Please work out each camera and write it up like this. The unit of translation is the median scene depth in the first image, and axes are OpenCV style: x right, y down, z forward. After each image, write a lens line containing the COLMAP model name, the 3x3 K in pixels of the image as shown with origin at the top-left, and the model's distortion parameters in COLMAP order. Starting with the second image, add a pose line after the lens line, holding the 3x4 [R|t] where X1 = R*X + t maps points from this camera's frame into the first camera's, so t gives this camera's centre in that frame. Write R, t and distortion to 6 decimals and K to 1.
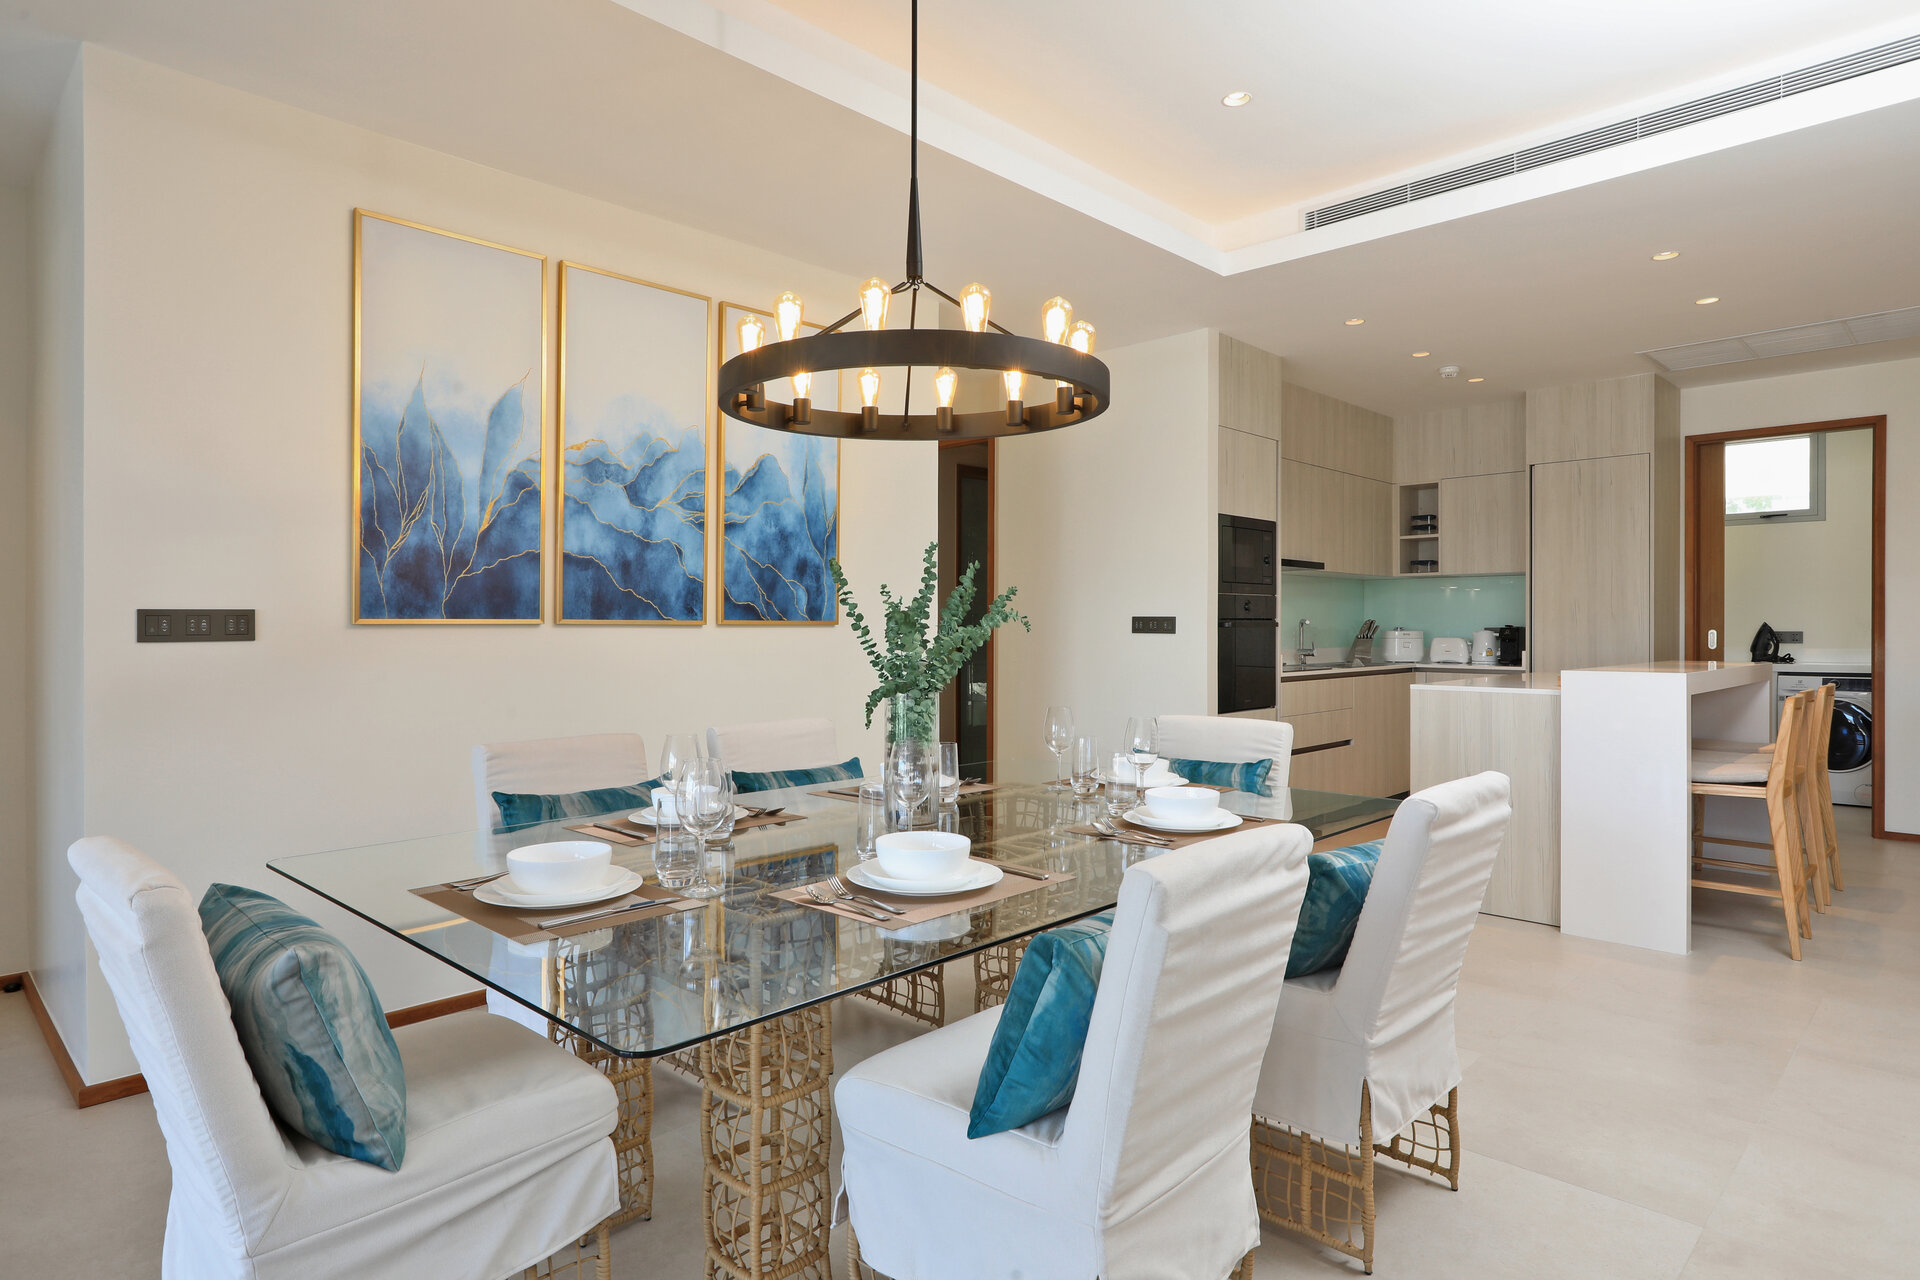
lens RADIAL K [[1063.3, 0, 947.4], [0, 1063.3, 639.9], [0, 0, 1]] dist [-0.012286, 0.004135]
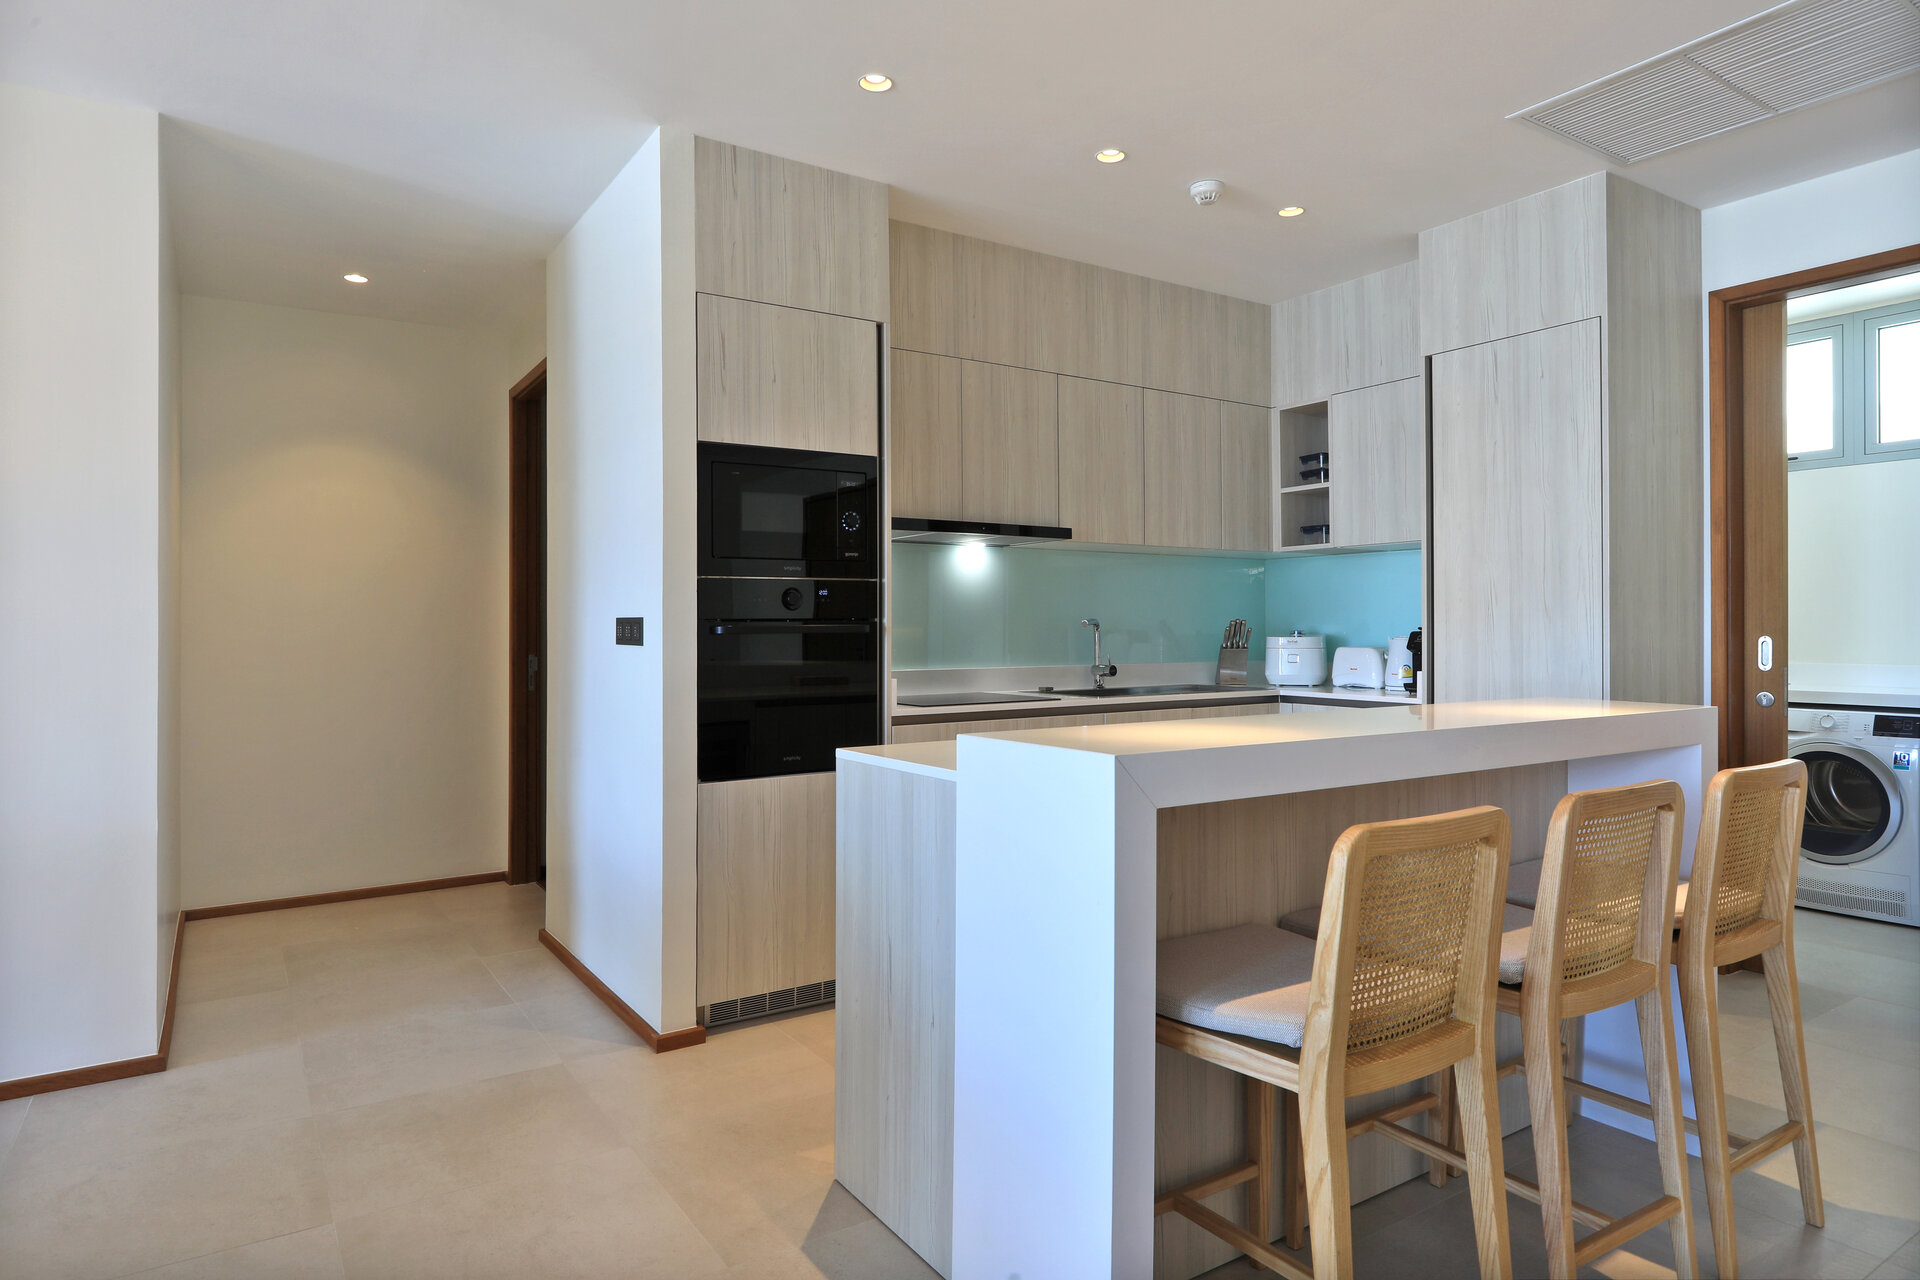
lens RADIAL K [[1136.5, 0, 966.8], [0, 1136.5, 627.1], [0, 0, 1]] dist [-0.017786, -0.000228]
pose [[0.982867, -0.008478, -0.184121, 0.671780], [0.005089, 0.999809, -0.018871, -0.004098], [0.184246, 0.017611, 0.982722, 0.540219]]
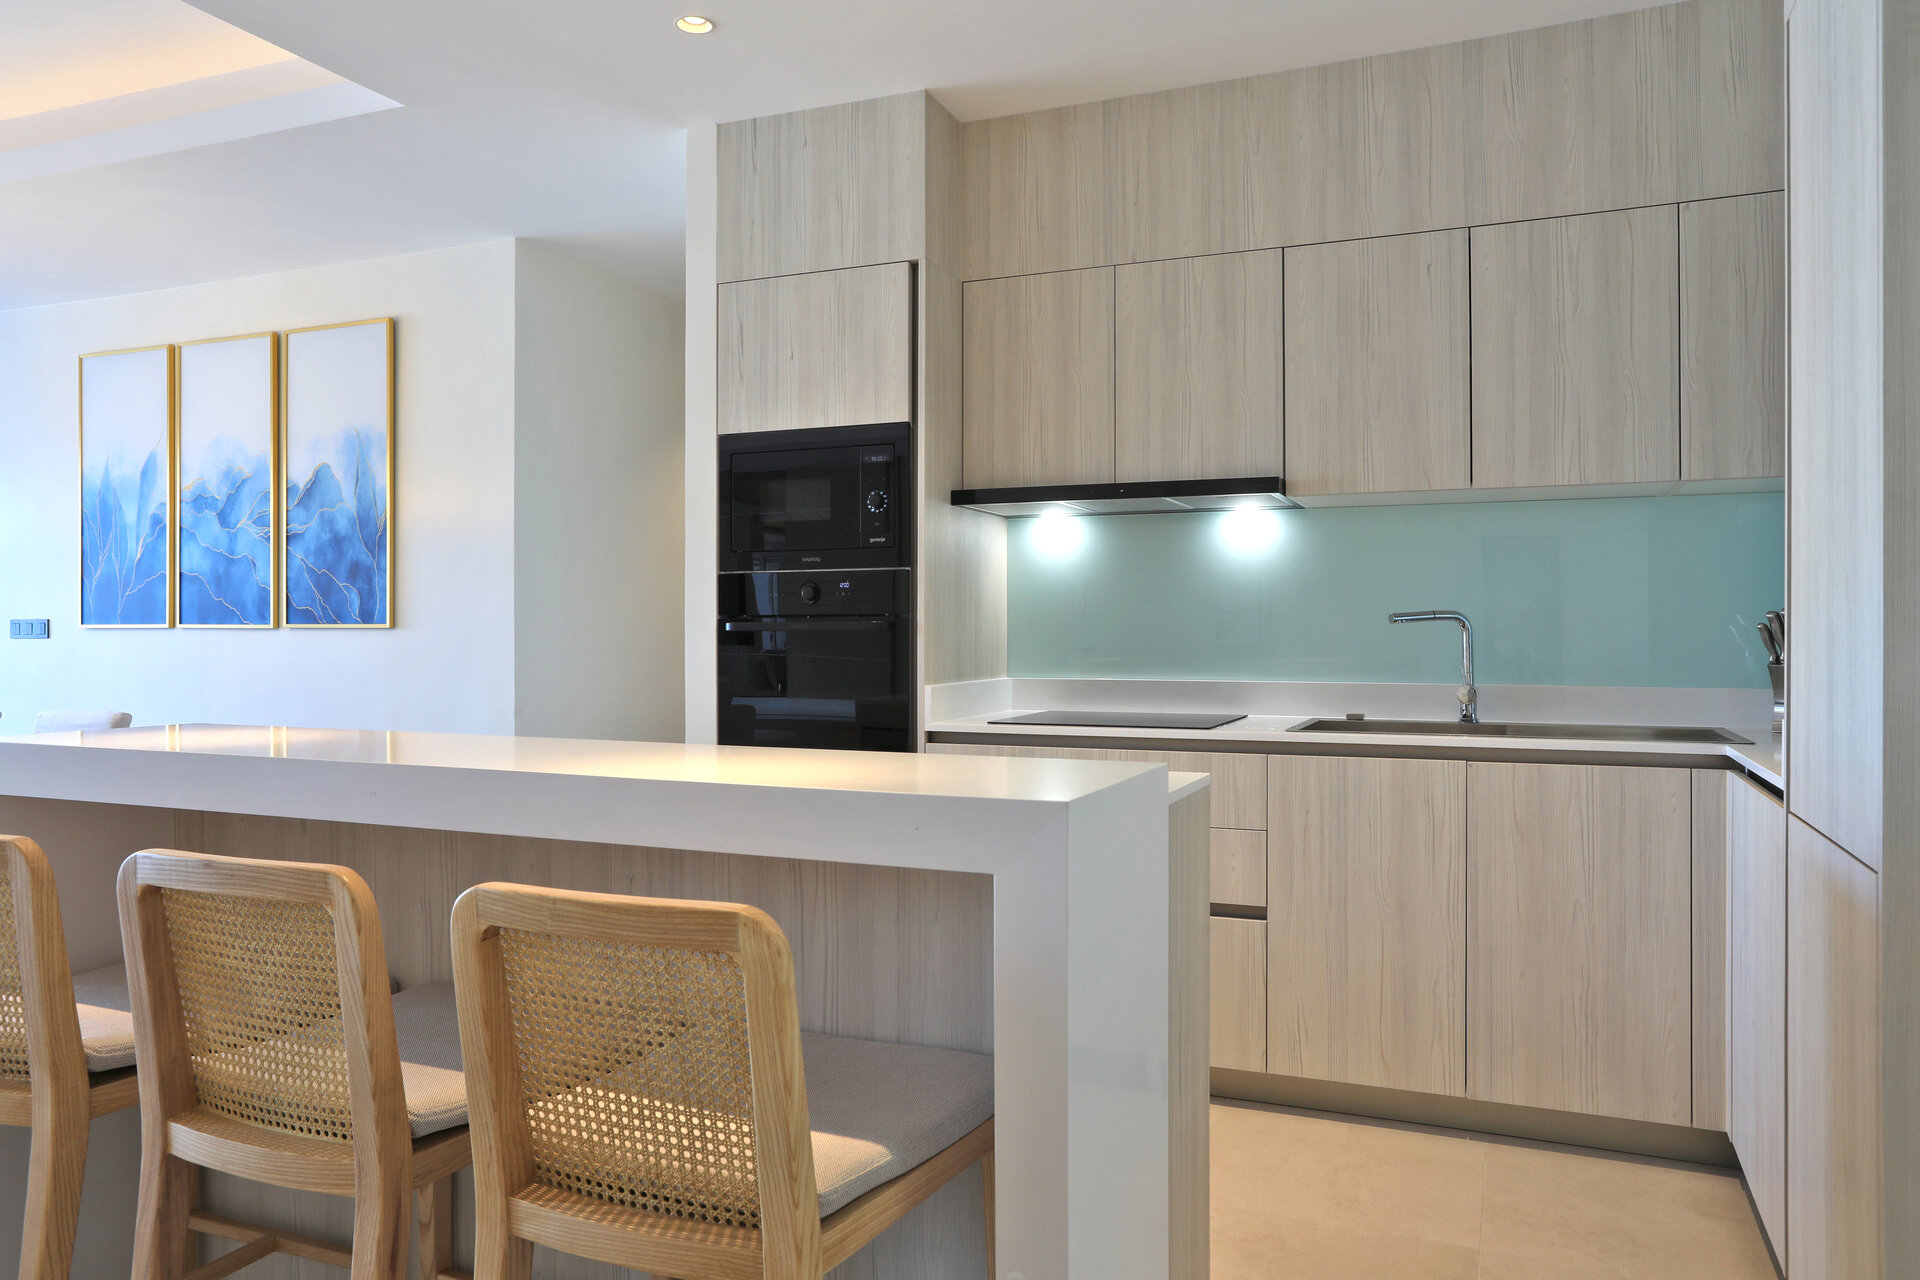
lens RADIAL K [[1290.3, 0, 967.7], [0, 1290.3, 638.8], [0, 0, 1]] dist [-0.008372, 0.006890]
pose [[0.382698, 0.006284, -0.923852, 1.248601], [-0.011618, 0.999931, 0.001988, -0.013852], [0.923800, 0.009973, 0.382745, 1.118140]]
